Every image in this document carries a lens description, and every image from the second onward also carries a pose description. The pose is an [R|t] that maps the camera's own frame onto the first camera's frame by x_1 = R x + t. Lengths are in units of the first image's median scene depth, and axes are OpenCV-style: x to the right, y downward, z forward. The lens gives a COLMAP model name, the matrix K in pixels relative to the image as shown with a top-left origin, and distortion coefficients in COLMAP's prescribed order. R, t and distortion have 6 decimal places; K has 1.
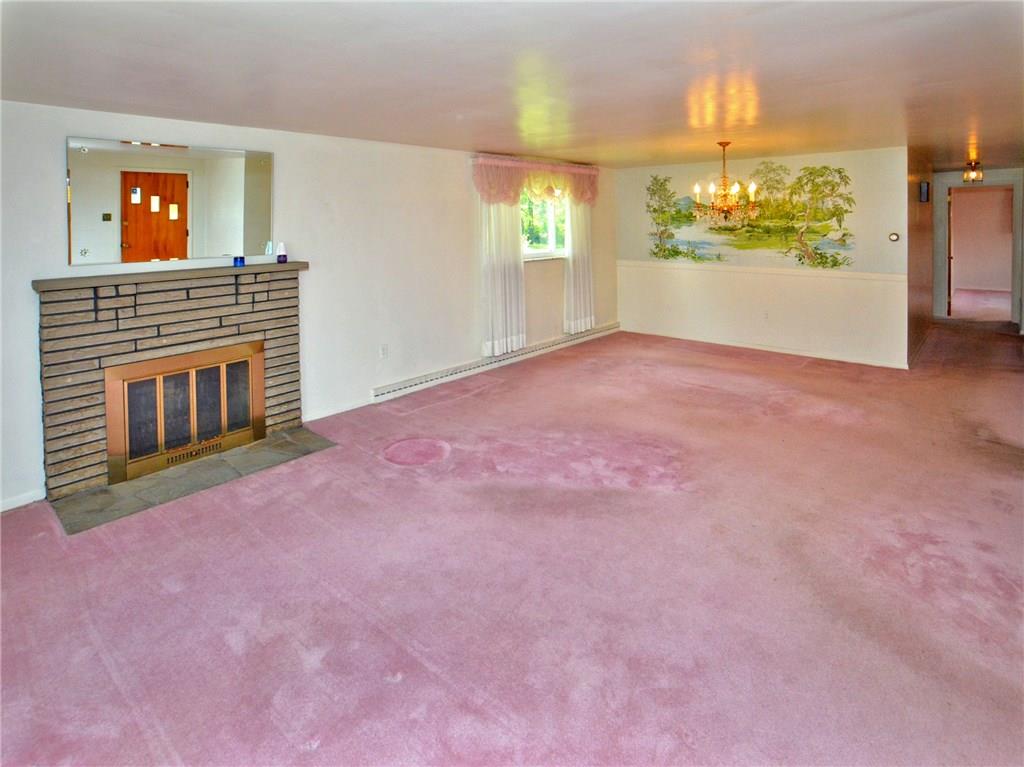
lens RADIAL K [[553.9, 0, 512.0], [0, 553.9, 383.5], [0, 0, 1]] dist [-0.001016, 0.000719]
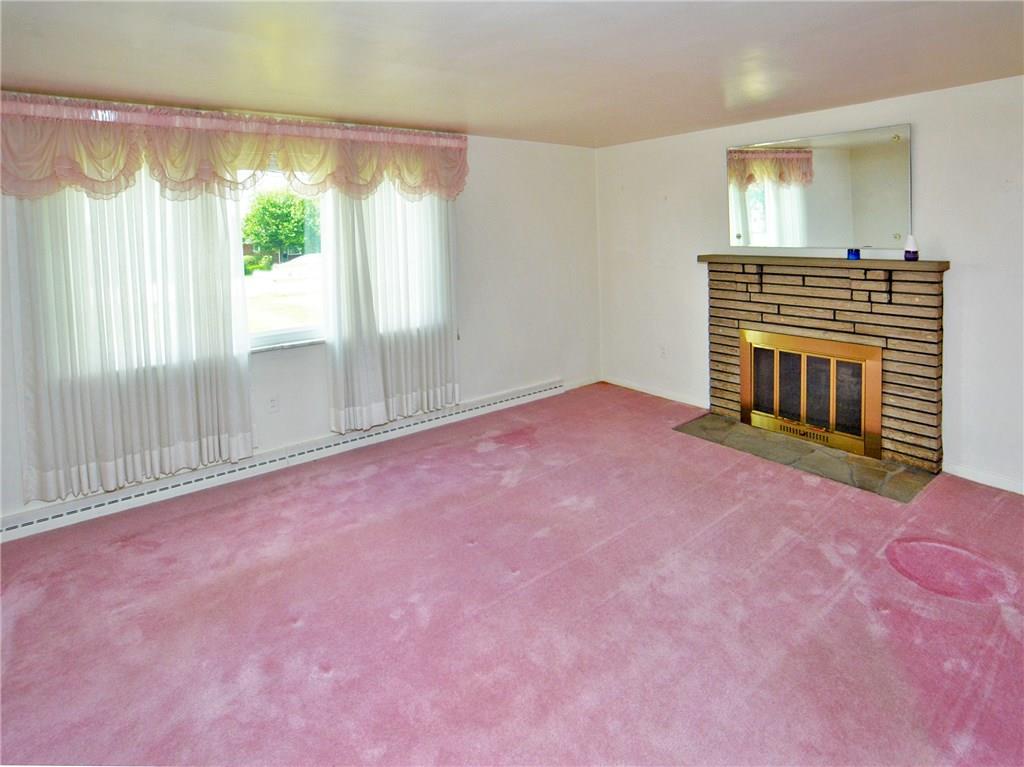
lens RADIAL K [[553.9, 0, 512.0], [0, 553.9, 383.5], [0, 0, 1]] dist [-0.001016, 0.000719]
pose [[-0.179373, 0.295300, -0.938415, 0.945960], [-0.249947, 0.908906, 0.333790, -0.338985], [0.951500, 0.294427, -0.089224, 1.080671]]
